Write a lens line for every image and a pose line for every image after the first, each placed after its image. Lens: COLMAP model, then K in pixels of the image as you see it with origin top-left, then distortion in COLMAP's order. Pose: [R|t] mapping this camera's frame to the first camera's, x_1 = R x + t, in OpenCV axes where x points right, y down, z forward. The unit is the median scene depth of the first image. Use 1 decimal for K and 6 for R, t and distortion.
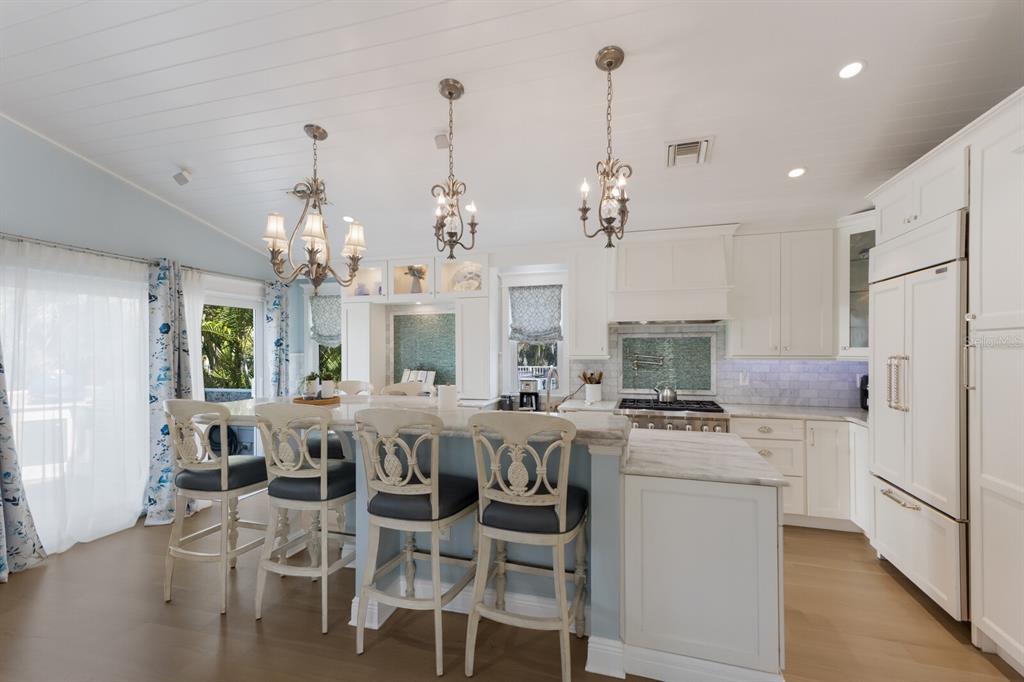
lens RADIAL K [[441.9, 0, 514.4], [0, 441.9, 345.4], [0, 0, 1]] dist [0.022481, 0.000023]
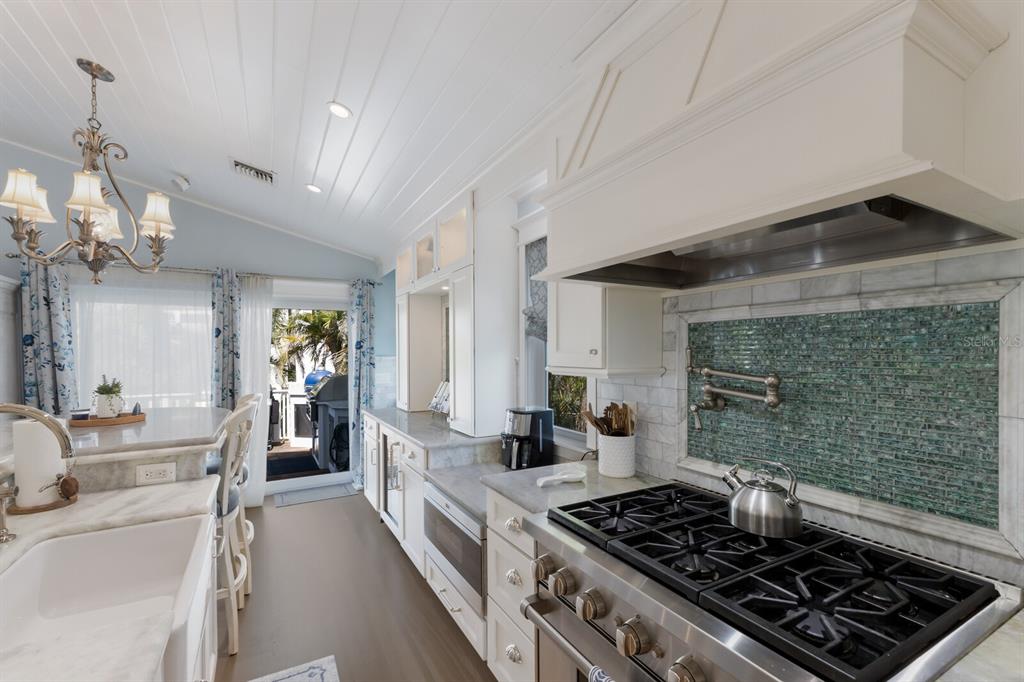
lens RADIAL K [[441.9, 0, 514.4], [0, 441.9, 345.4], [0, 0, 1]] dist [0.022481, 0.000023]
pose [[0.724436, -0.010648, -0.689260, 0.421117], [0.009910, 0.999938, -0.005031, 0.002868], [0.689271, -0.003185, 0.724497, 0.654145]]
